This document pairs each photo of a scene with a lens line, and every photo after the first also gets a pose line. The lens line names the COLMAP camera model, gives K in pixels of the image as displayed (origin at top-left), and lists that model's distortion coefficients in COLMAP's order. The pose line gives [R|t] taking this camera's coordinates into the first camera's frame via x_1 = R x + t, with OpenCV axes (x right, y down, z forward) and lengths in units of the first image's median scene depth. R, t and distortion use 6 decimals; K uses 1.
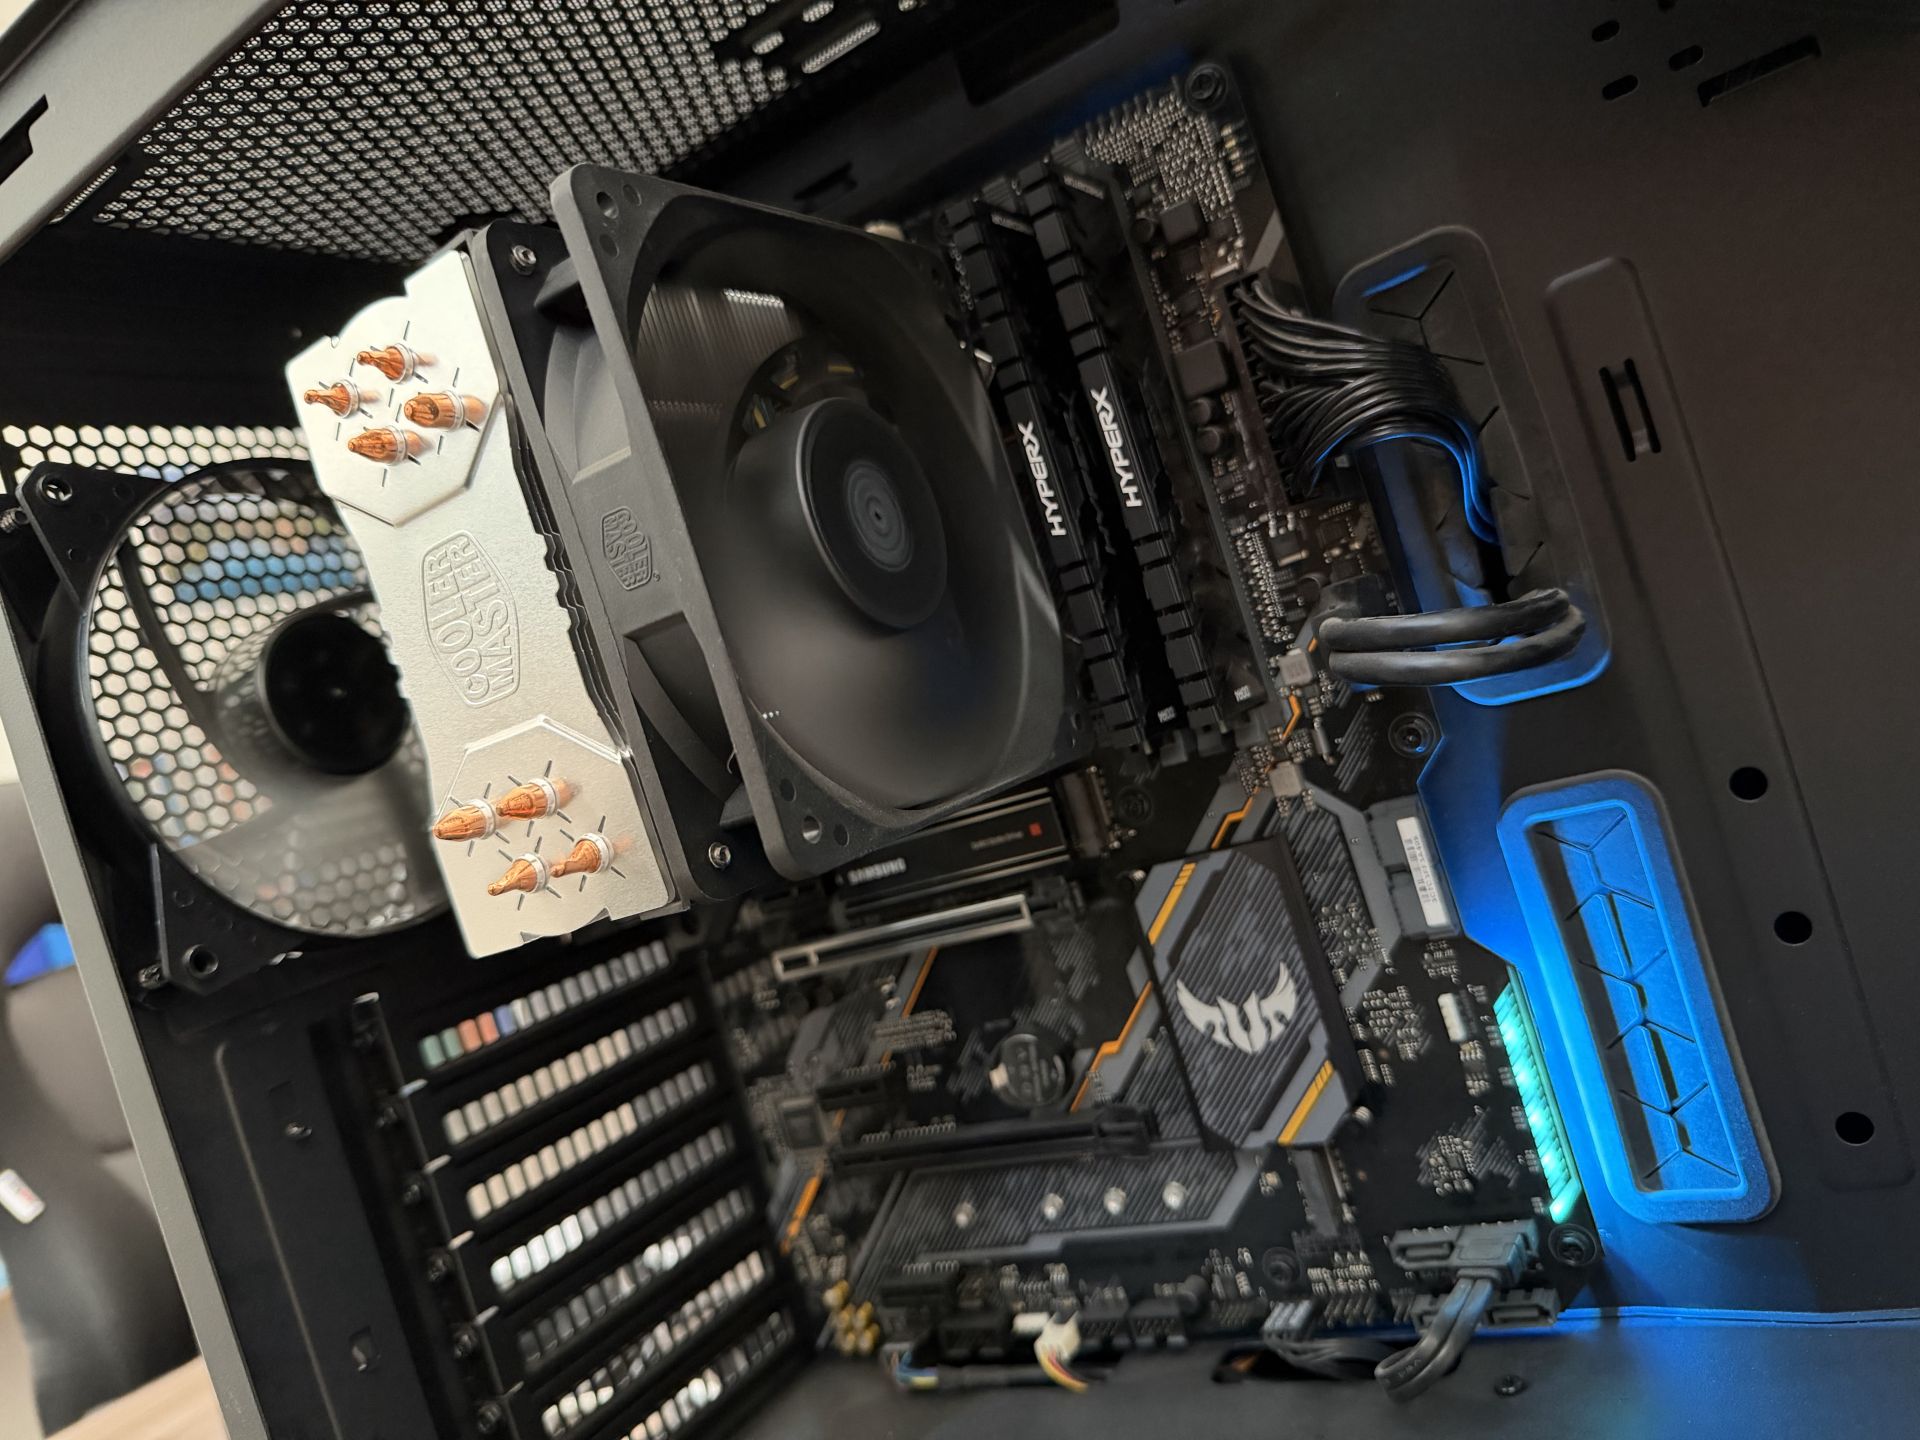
lens RADIAL K [[1386.2, 0, 923.4], [0, 1386.2, 716.5], [0, 0, 1]] dist [0.073038, -0.164693]
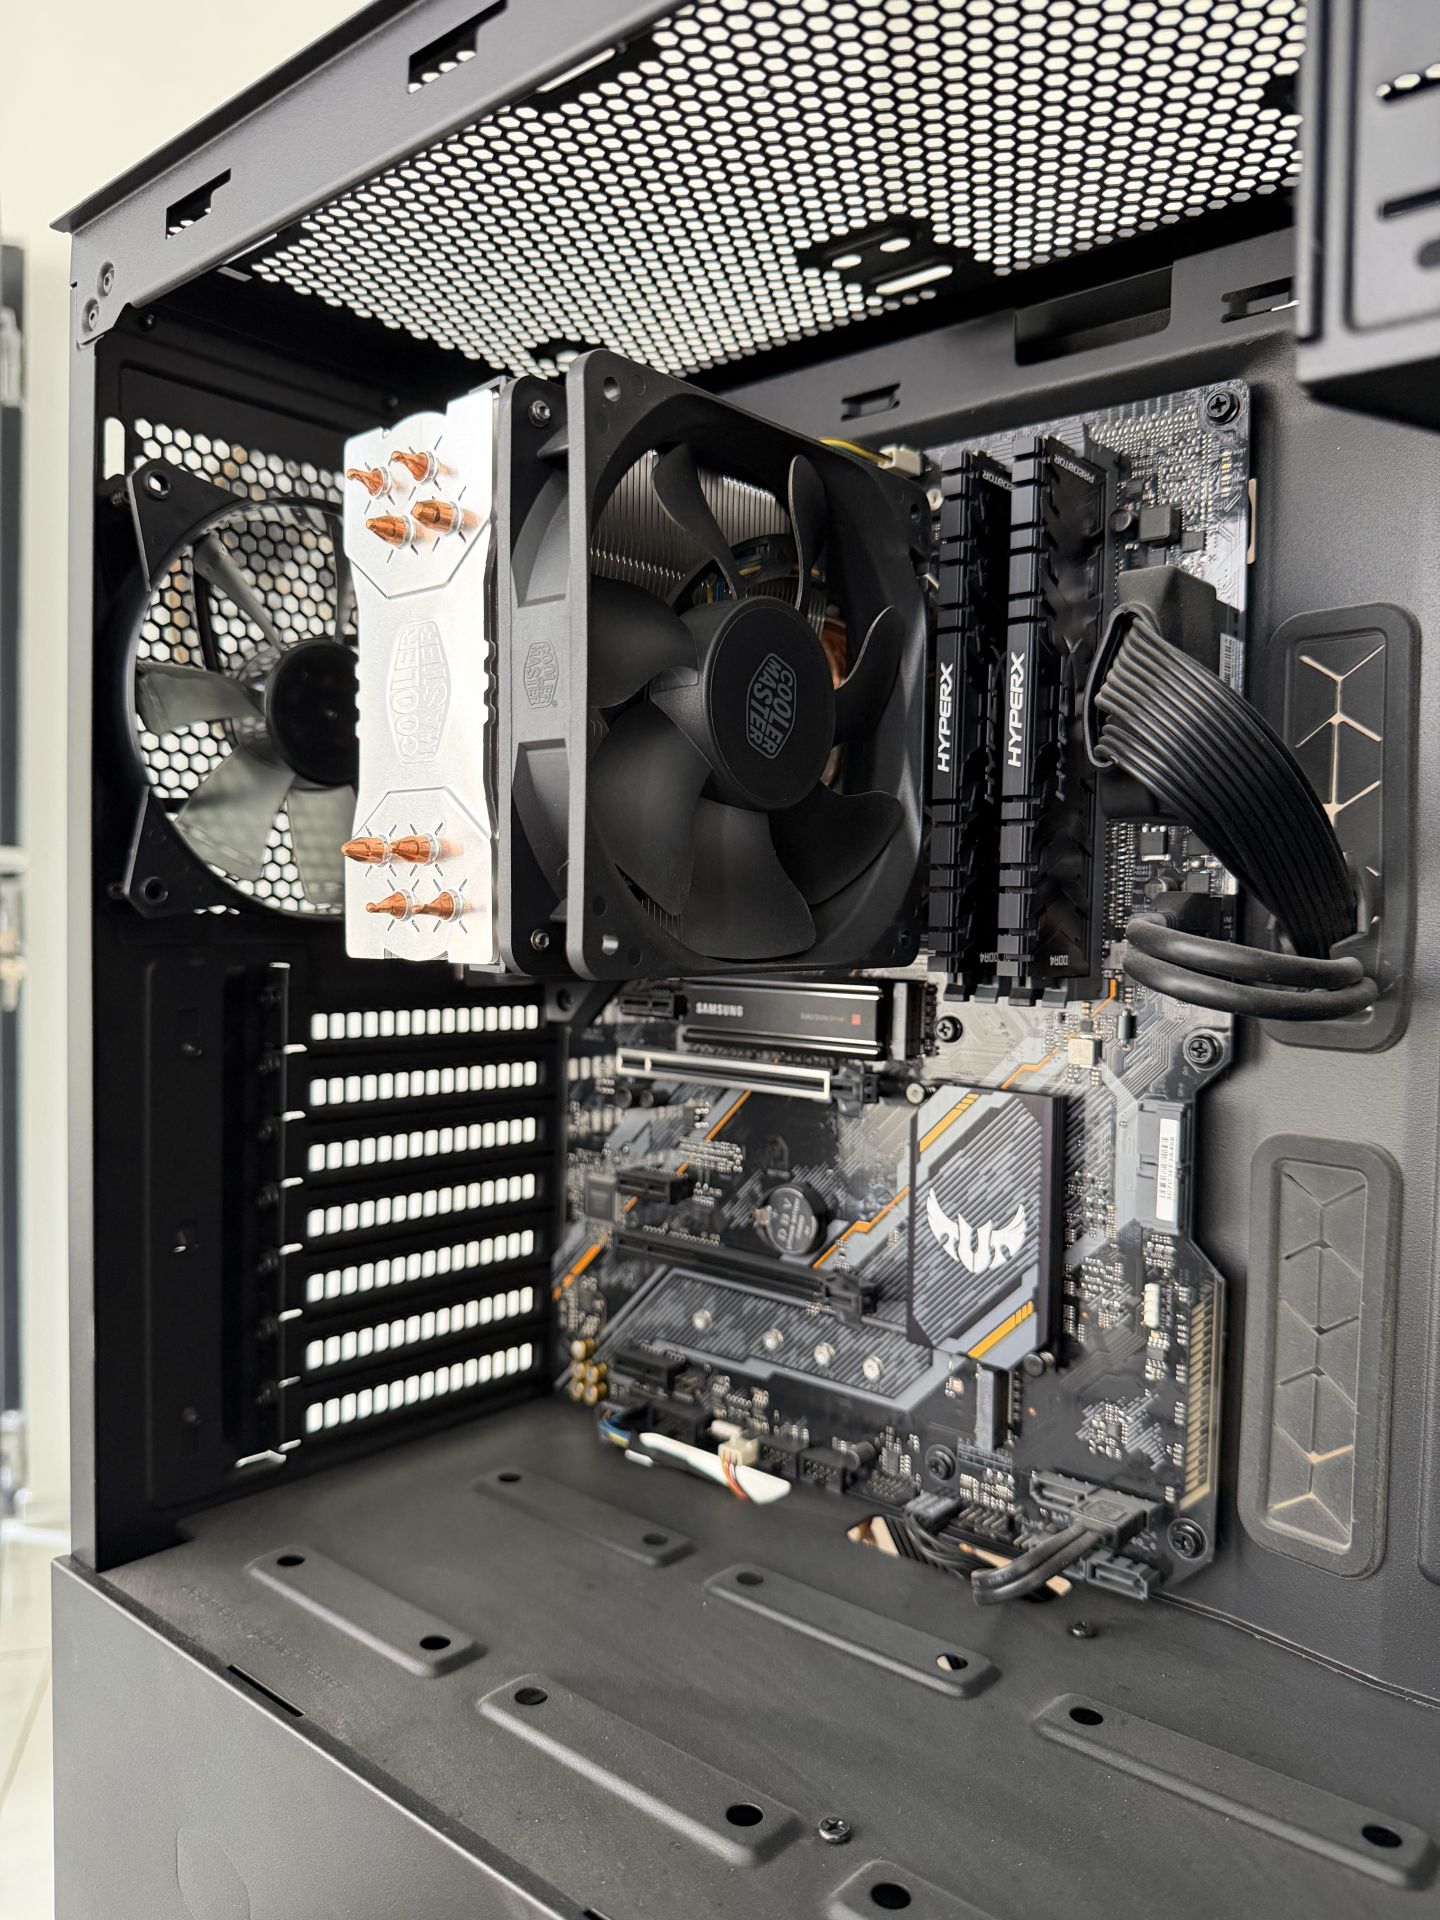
lens RADIAL K [[1364.8, 0, 693.4], [0, 1364.8, 948.0], [0, 0, 1]] dist [0.115260, -0.298084]
pose [[0.933746, 0.322895, -0.154457, 0.115935], [-0.312419, 0.945808, 0.088547, -0.029332], [0.174678, -0.034425, 0.984024, -0.103224]]
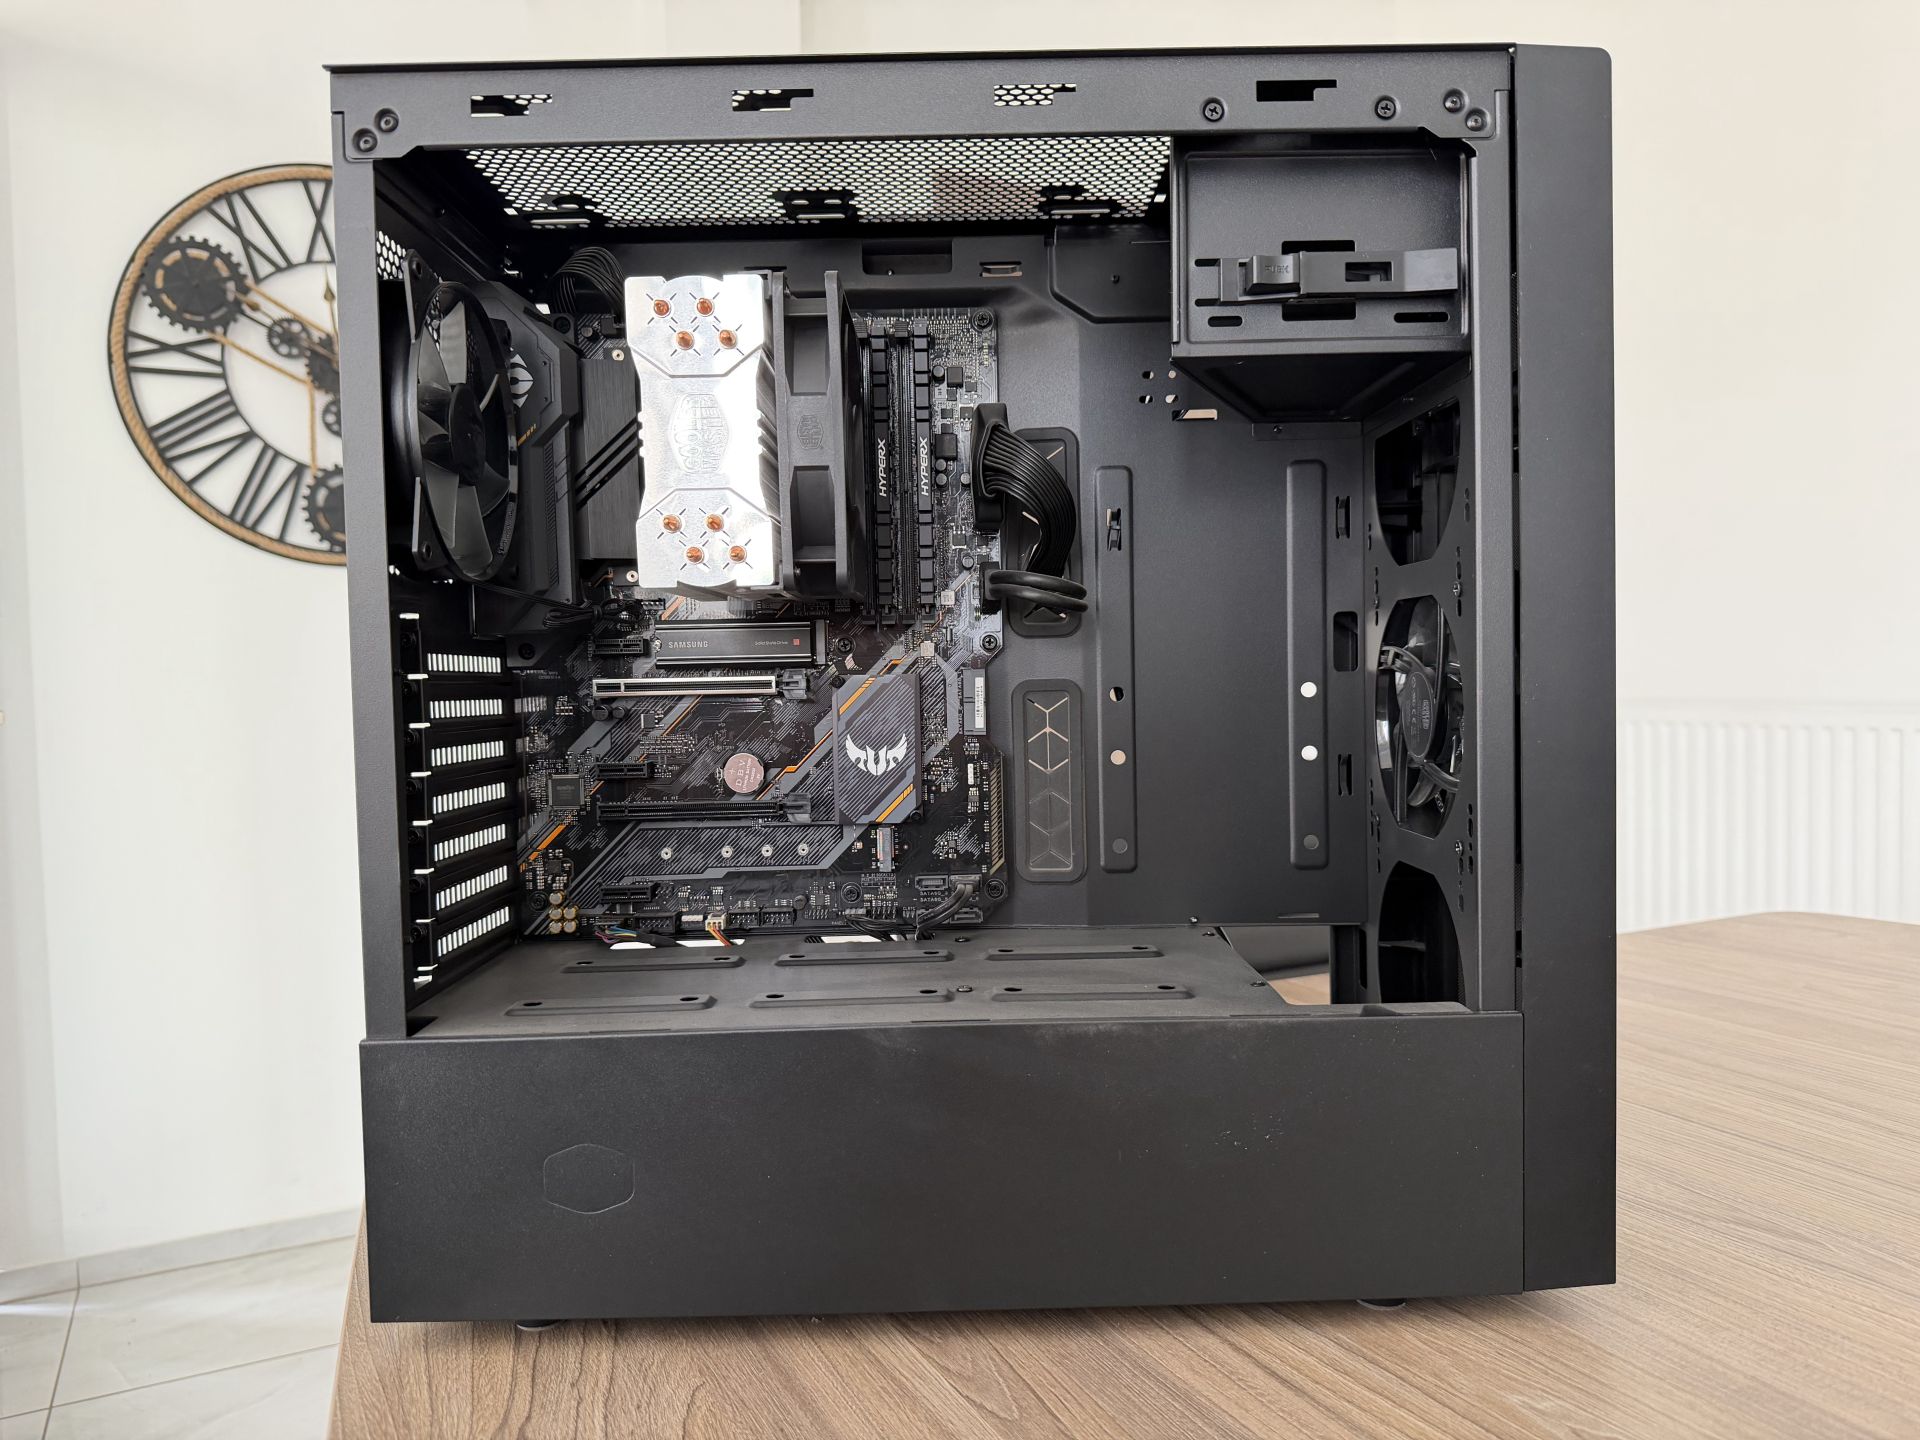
lens RADIAL K [[1386.2, 0, 923.4], [0, 1386.2, 716.5], [0, 0, 1]] dist [0.073038, -0.164693]
pose [[0.825062, 0.273498, 0.494441, -0.718750], [-0.249262, 0.961476, -0.115899, 0.375135], [-0.507091, -0.027621, 0.861450, -0.751623]]
